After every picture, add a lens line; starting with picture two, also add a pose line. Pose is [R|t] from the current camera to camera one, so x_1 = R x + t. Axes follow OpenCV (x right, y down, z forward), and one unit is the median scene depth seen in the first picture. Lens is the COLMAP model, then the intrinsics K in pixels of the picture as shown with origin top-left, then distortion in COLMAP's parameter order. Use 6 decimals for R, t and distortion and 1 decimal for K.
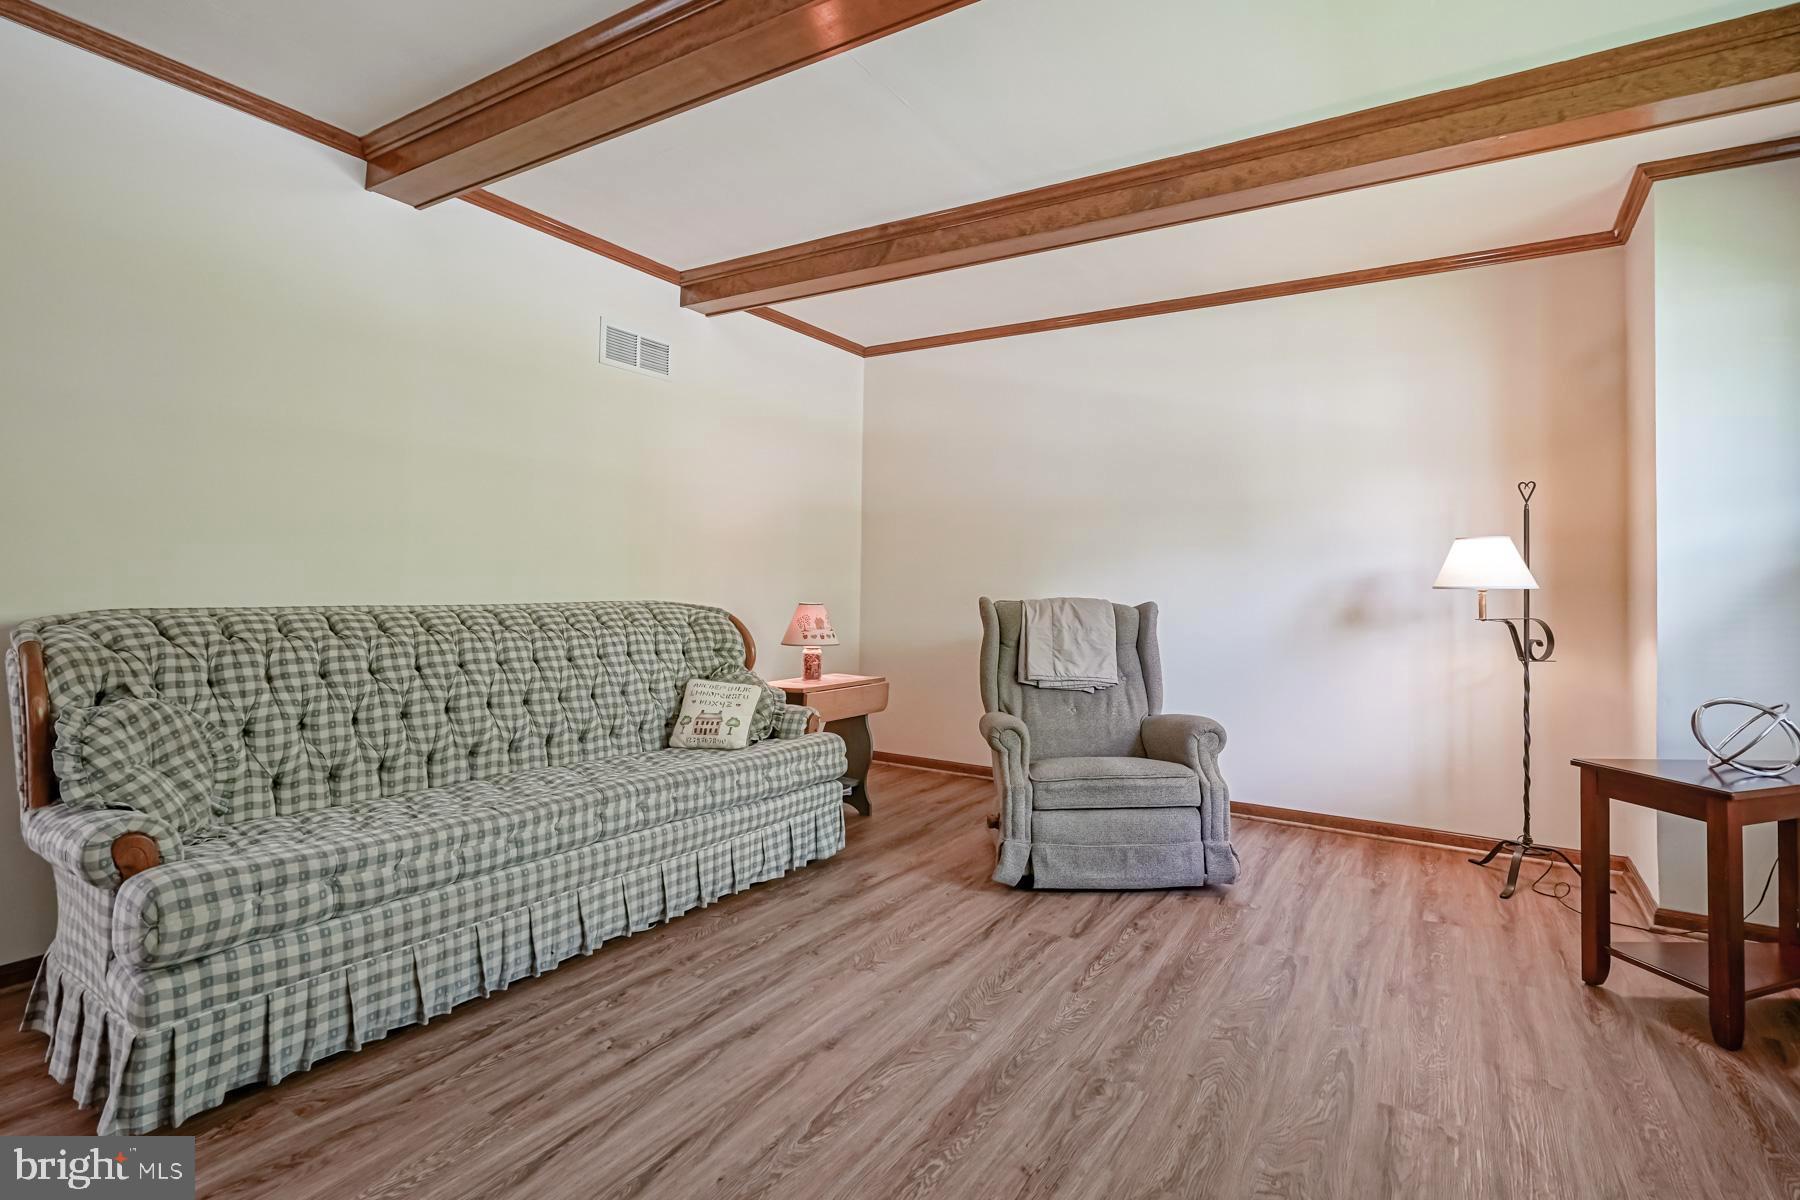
lens RADIAL K [[910.4, 0, 898.6], [0, 910.4, 589.4], [0, 0, 1]] dist [-0.000025, -0.000103]
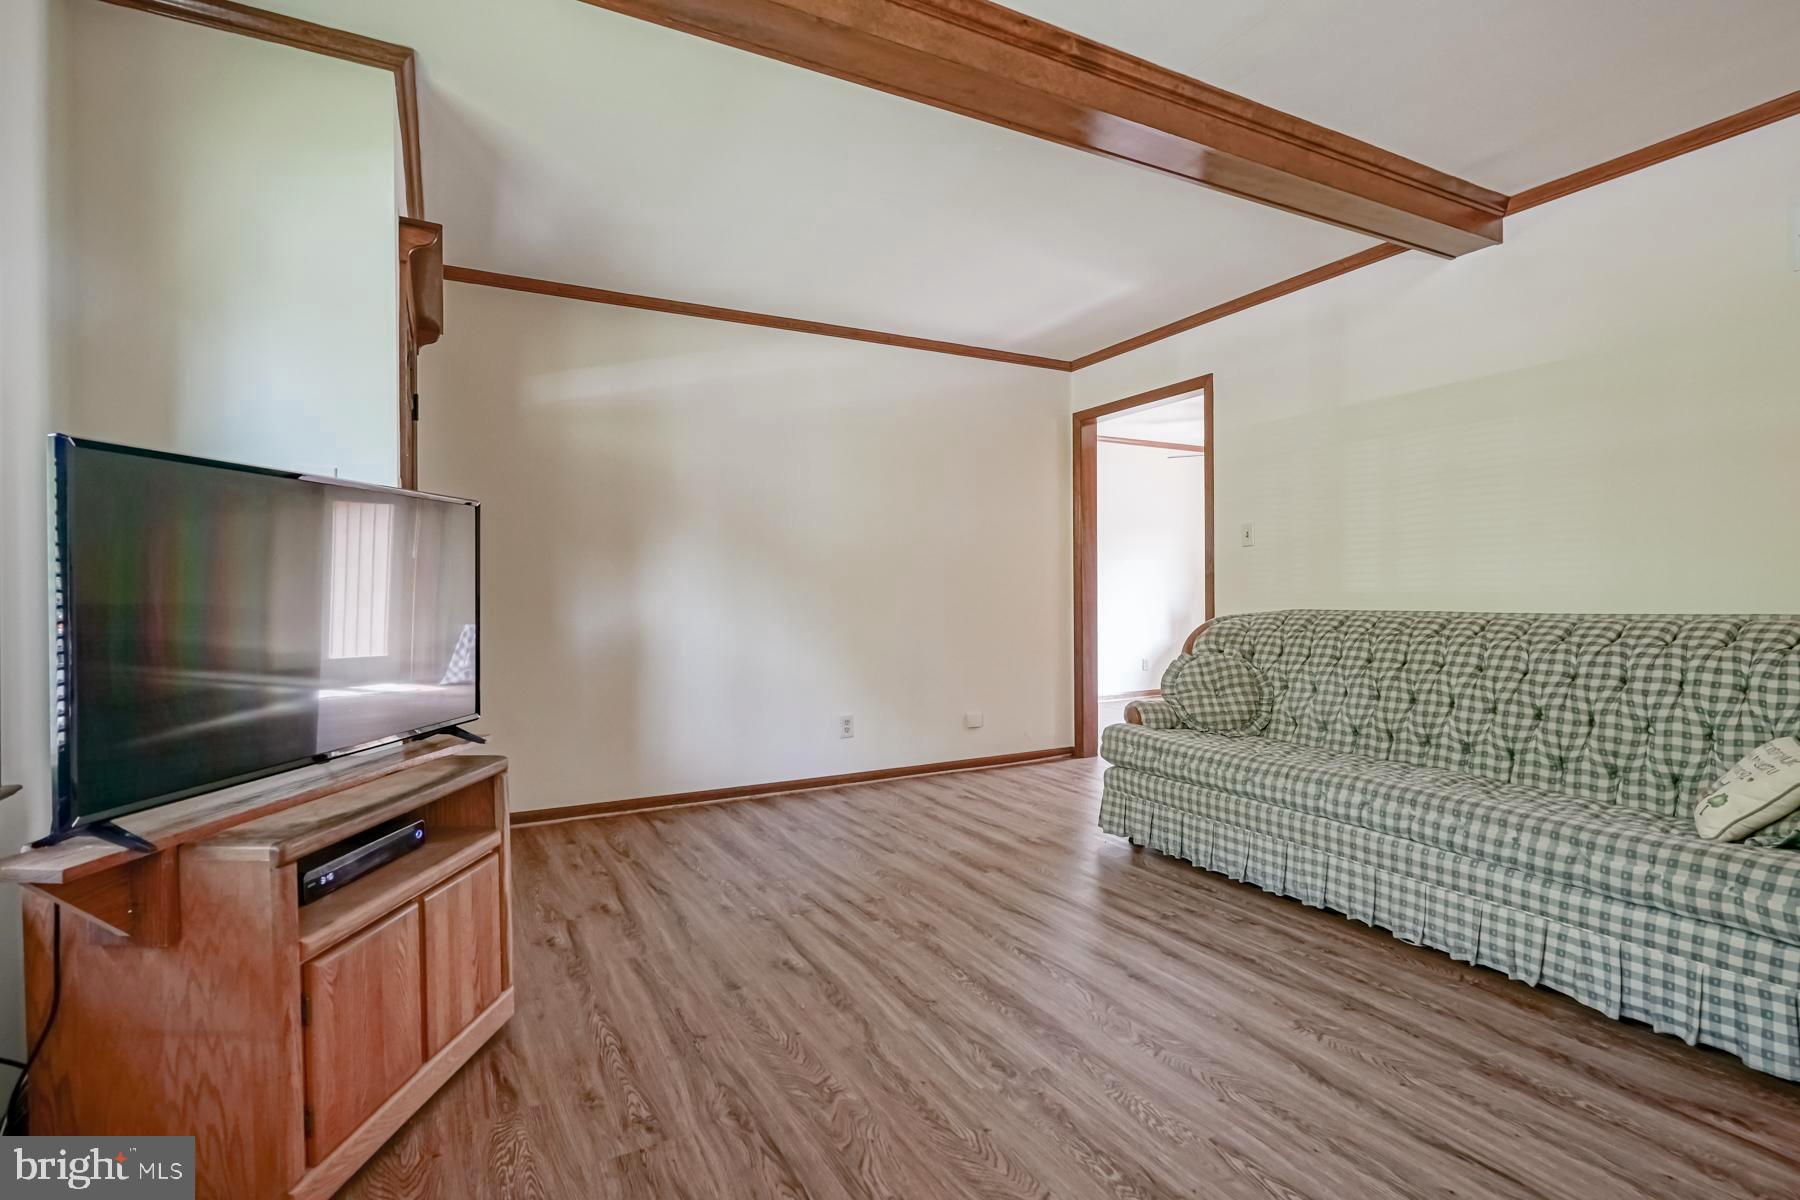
lens RADIAL K [[849.9, 0, 892.3], [0, 849.9, 596.8], [0, 0, 1]] dist [-0.009373, 0.003467]
pose [[-0.500601, -0.006492, -0.865654, 0.842031], [-0.007782, 0.999965, -0.002999, 0.006958], [0.865643, 0.005235, -0.500634, 1.025740]]
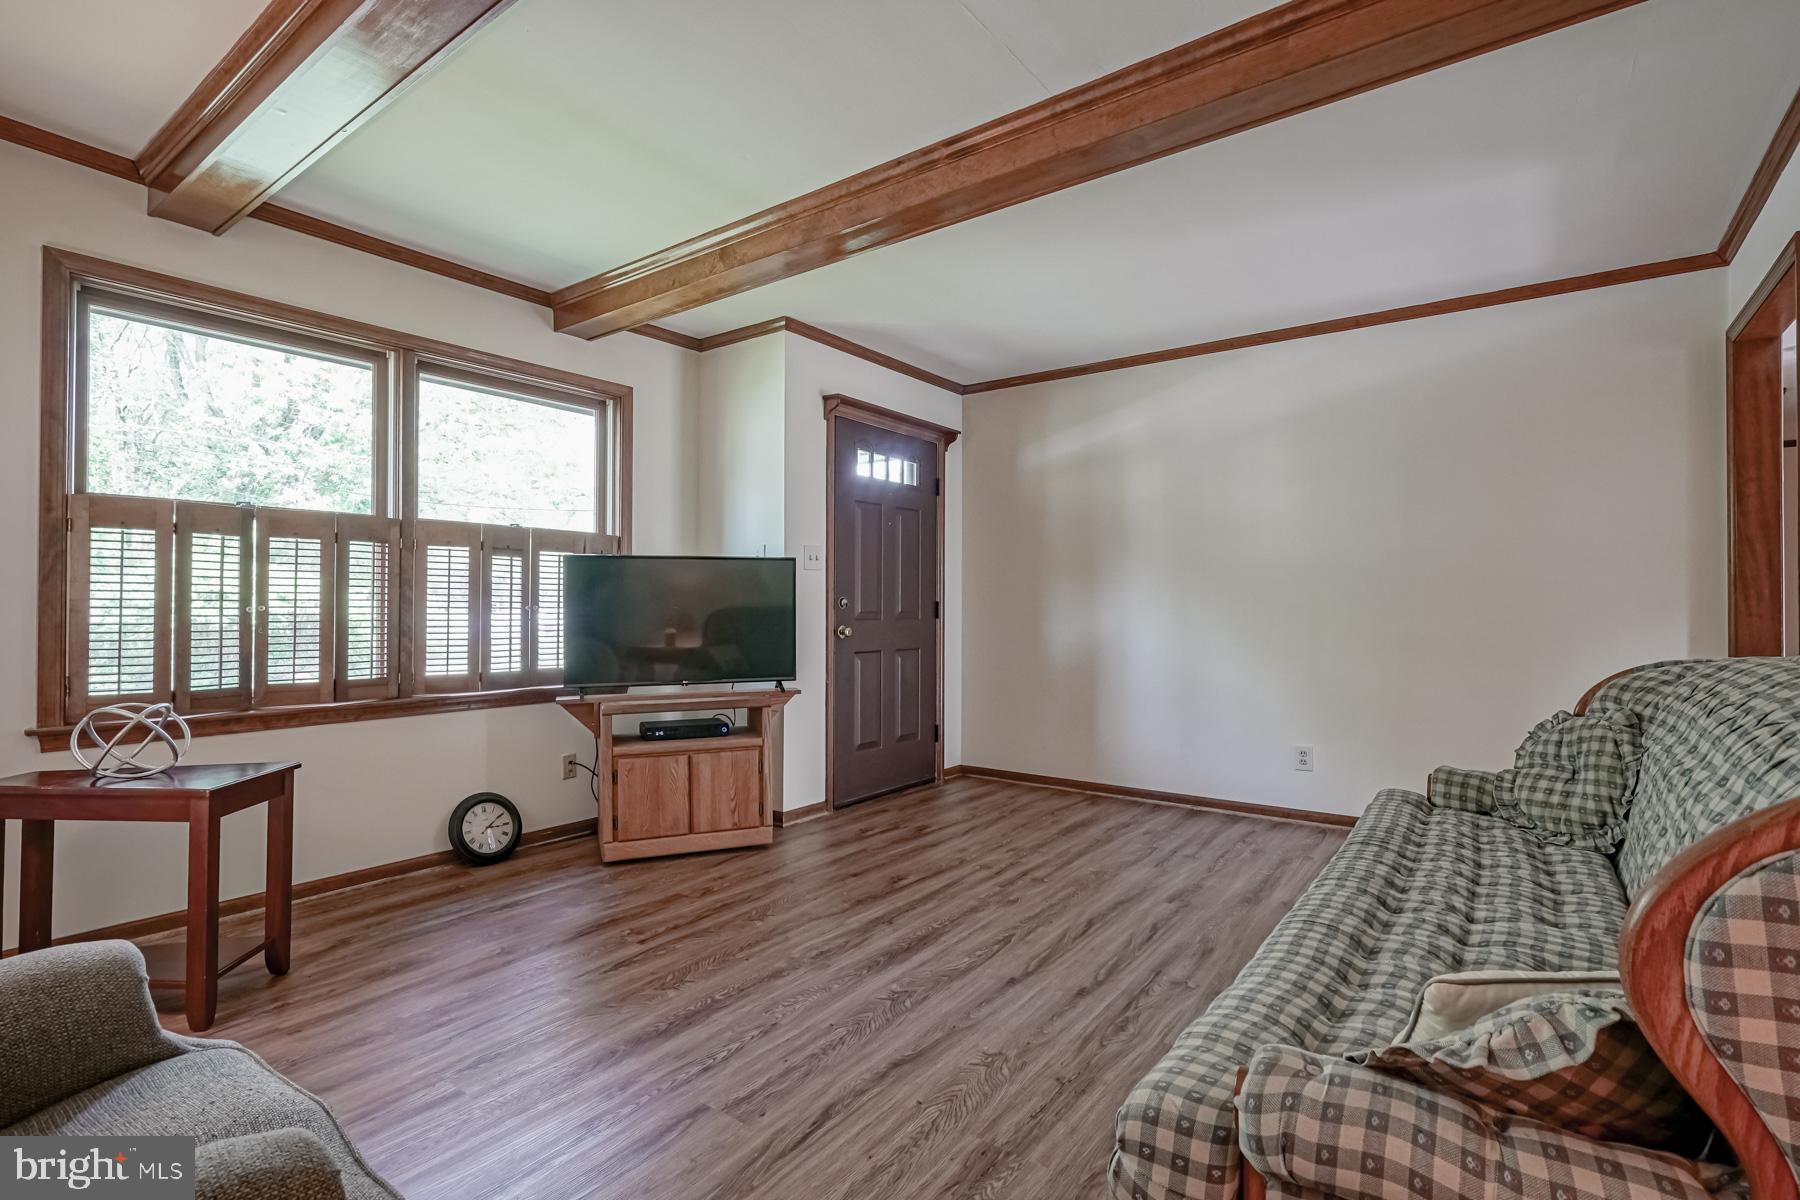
lens RADIAL K [[849.9, 0, 895.0], [0, 849.9, 603.5], [0, 0, 1]] dist [-0.009373, 0.003467]
pose [[-0.996403, -0.018541, 0.082692, -0.001839], [-0.018373, 0.999827, 0.002795, -0.014814], [-0.082730, 0.001265, -0.996571, 1.747003]]
